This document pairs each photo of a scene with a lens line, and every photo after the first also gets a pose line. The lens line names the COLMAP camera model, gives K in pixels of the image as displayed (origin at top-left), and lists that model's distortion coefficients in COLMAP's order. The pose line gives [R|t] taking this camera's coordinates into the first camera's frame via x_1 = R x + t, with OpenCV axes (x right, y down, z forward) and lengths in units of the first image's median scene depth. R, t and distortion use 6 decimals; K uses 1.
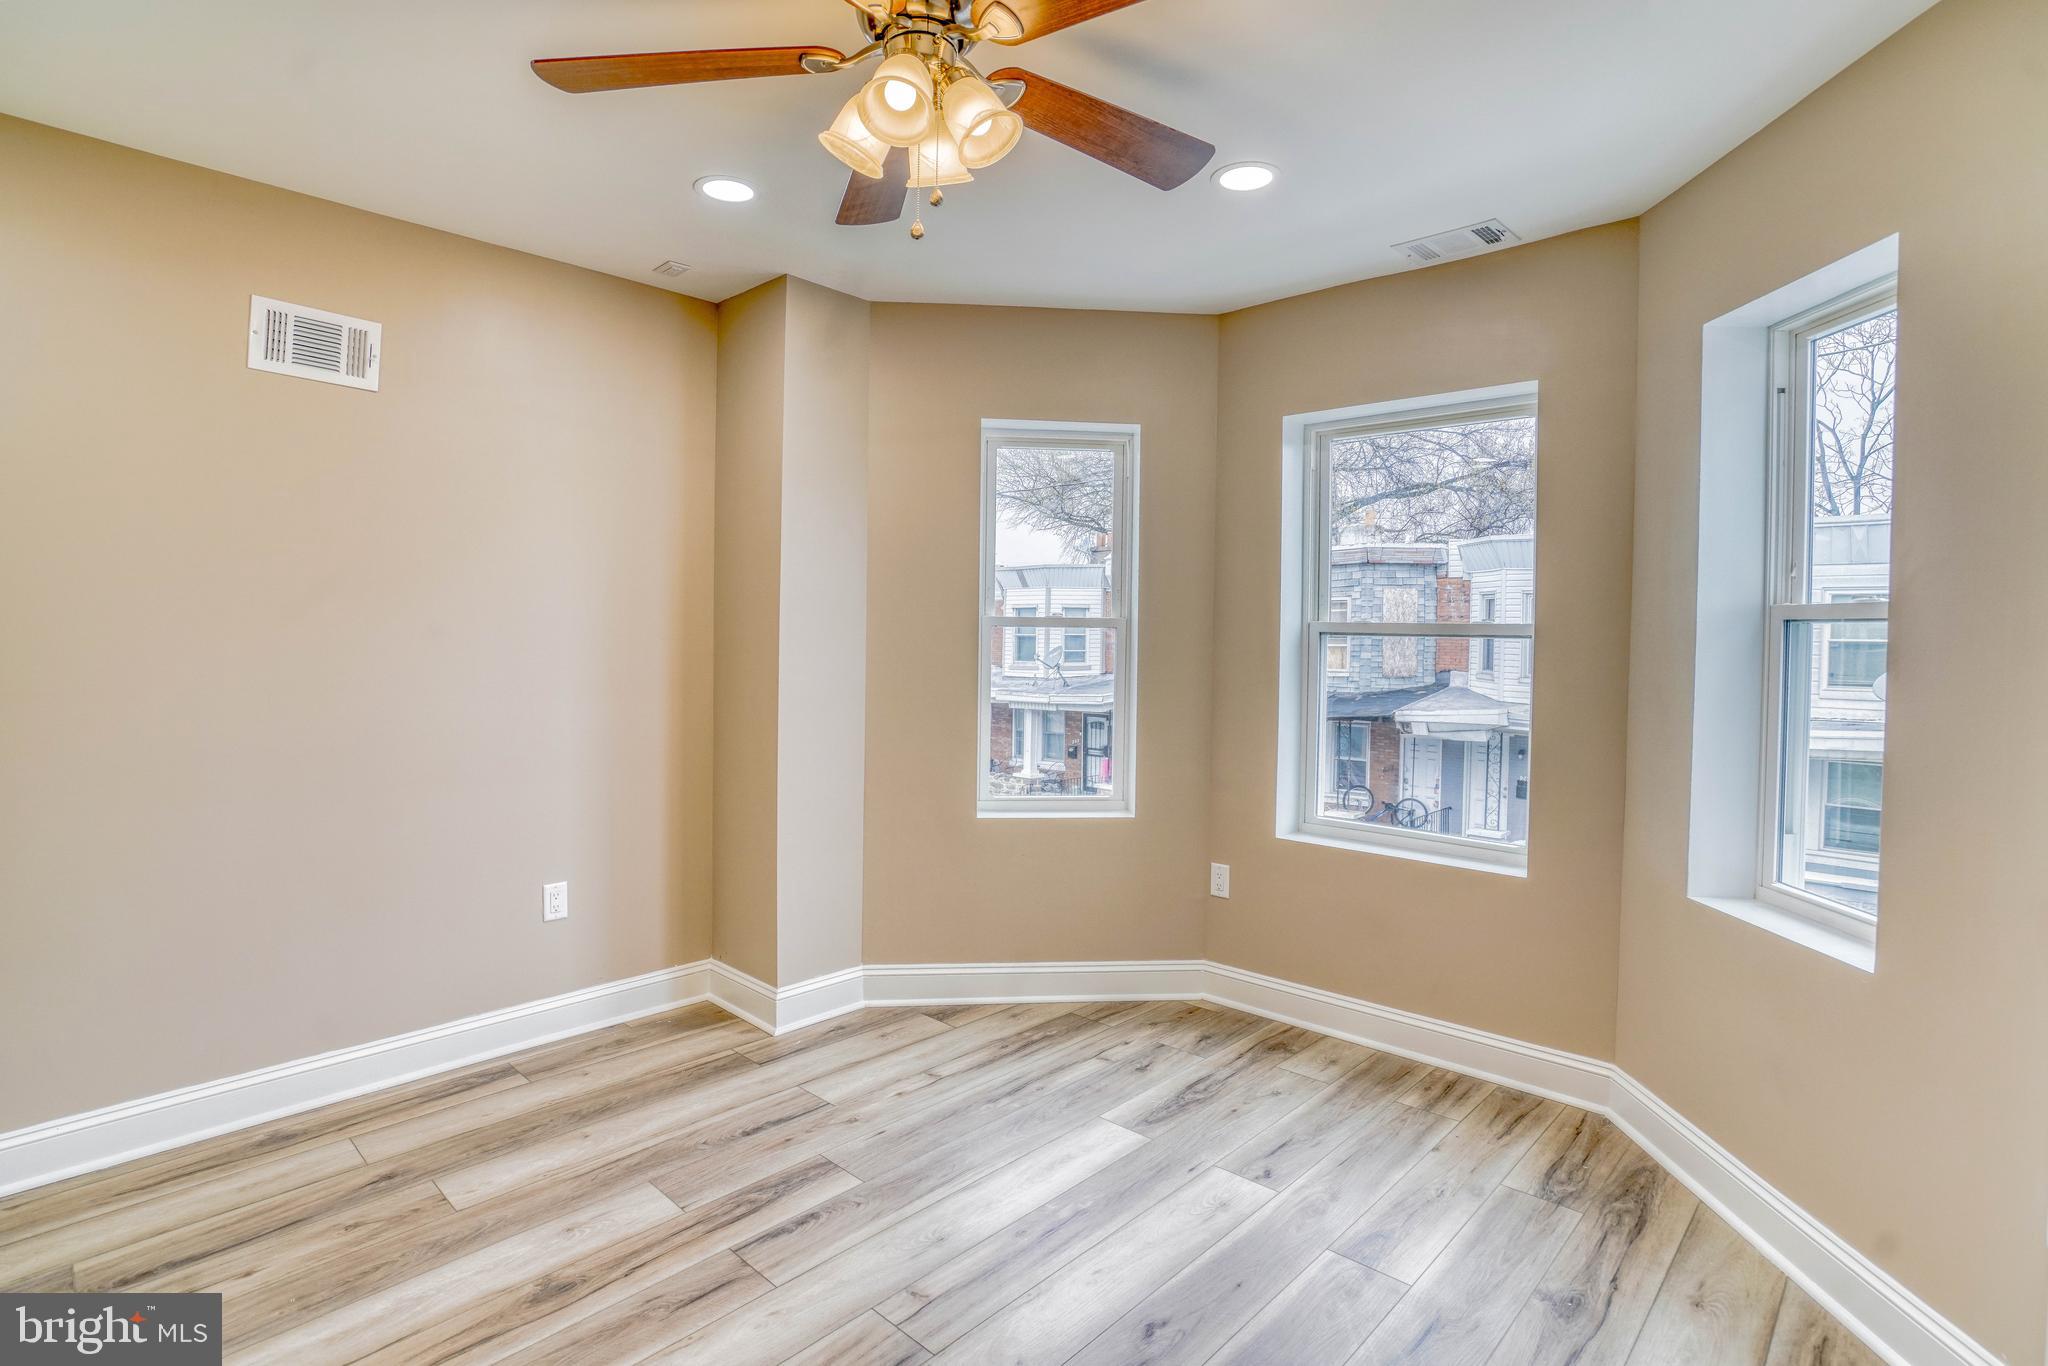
lens RADIAL K [[1000.8, 0, 1023.7], [0, 1000.8, 657.5], [0, 0, 1]] dist [-0.060731, 0.023712]
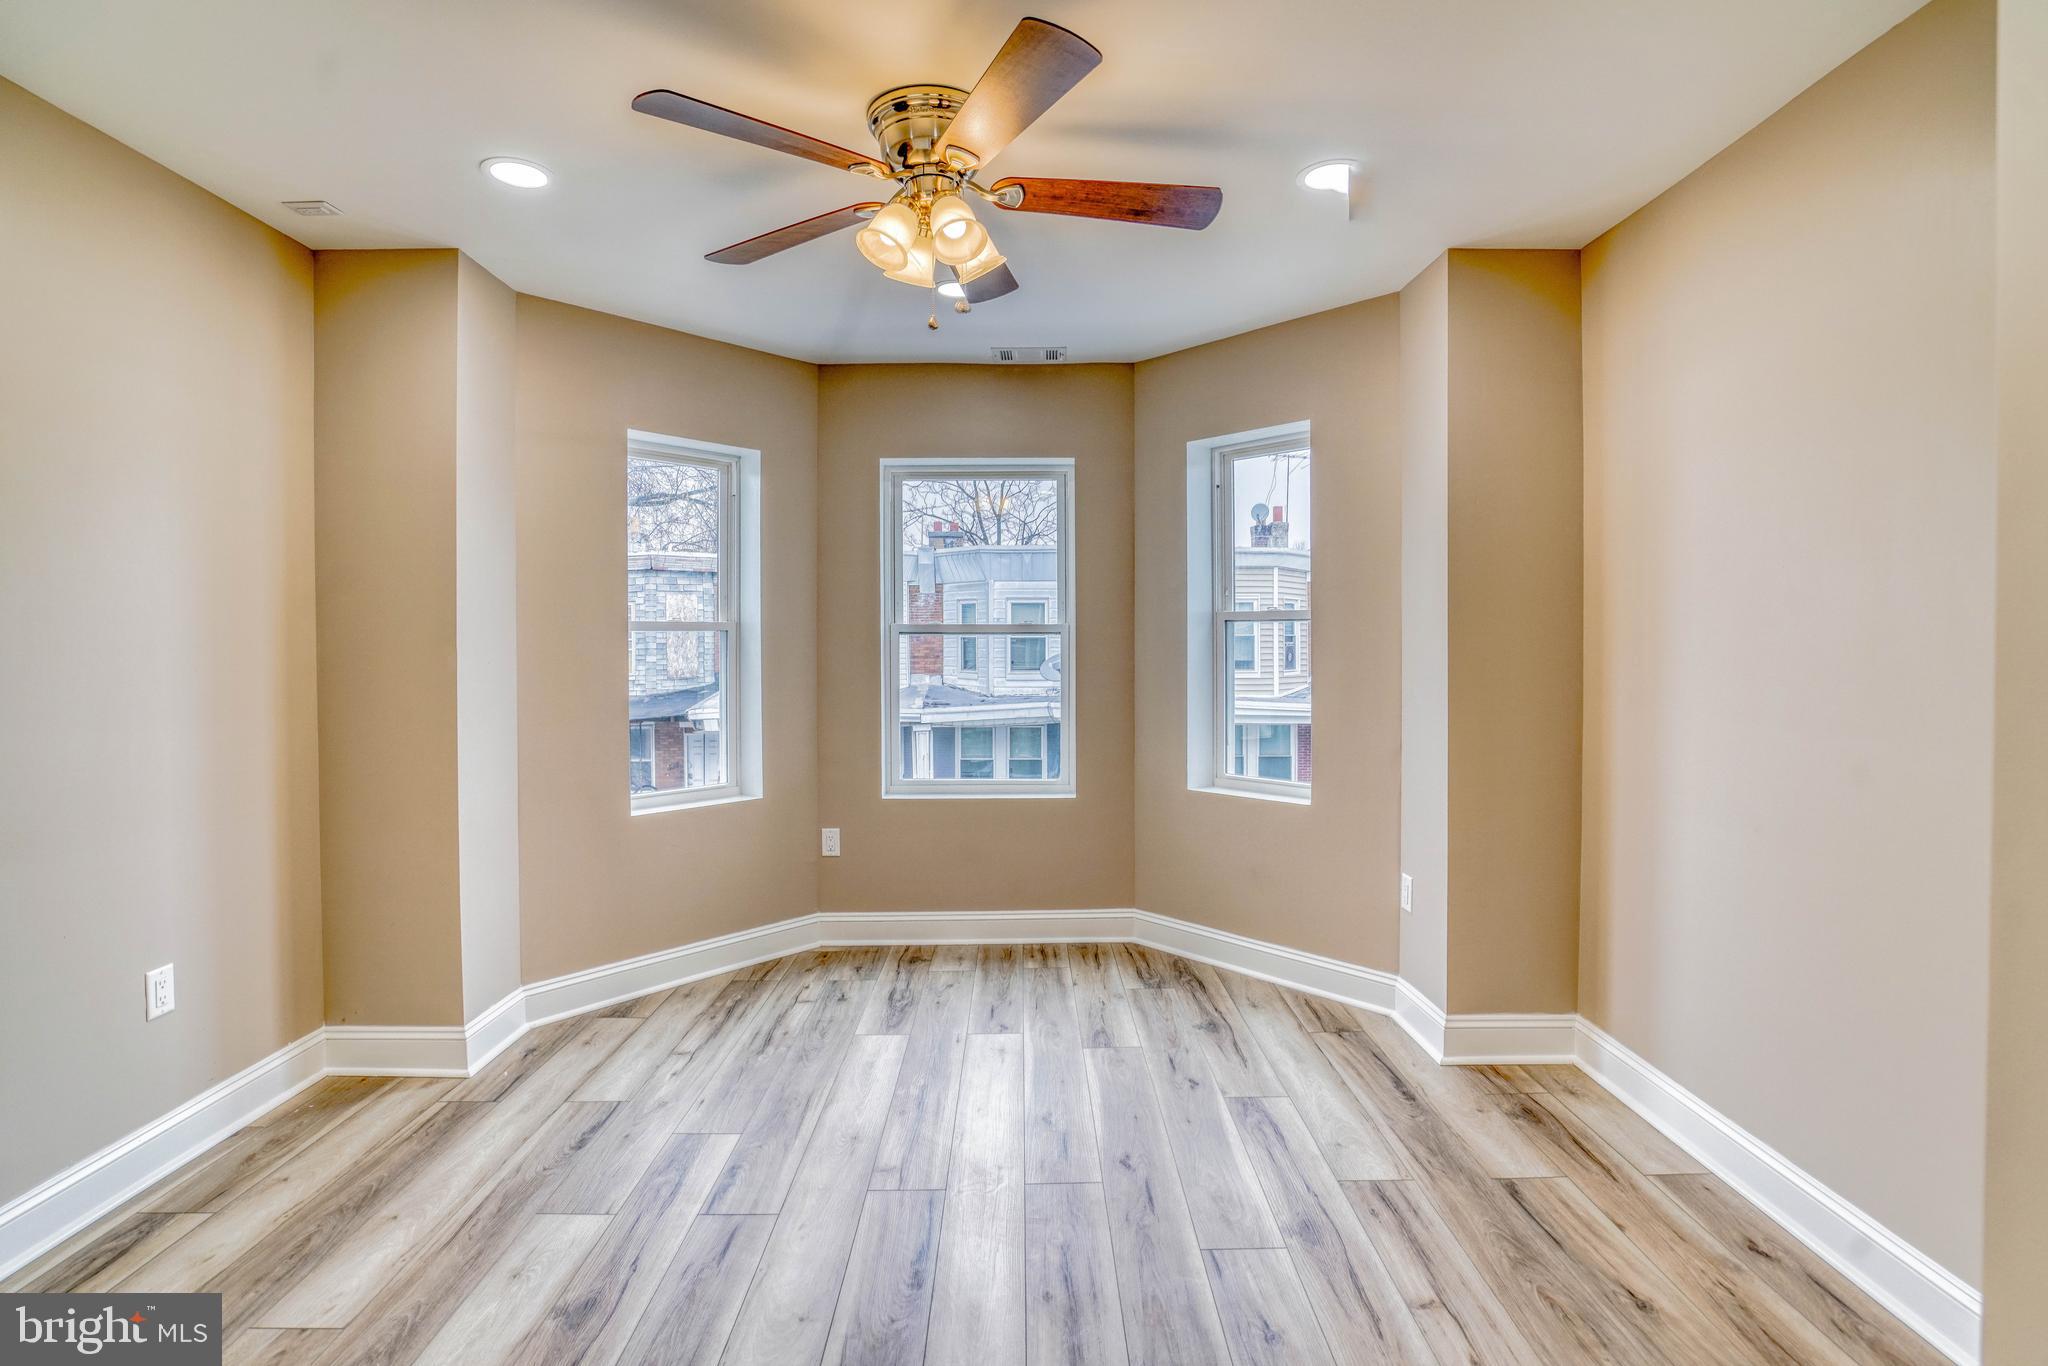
lens RADIAL K [[978.9, 0, 1027.3], [0, 978.9, 656.2], [0, 0, 1]] dist [-0.063761, 0.026031]
pose [[0.721674, -0.026911, 0.691710, -0.483717], [0.030630, 0.999507, 0.006929, 0.001692], [-0.691555, 0.016187, 0.722142, -0.002972]]
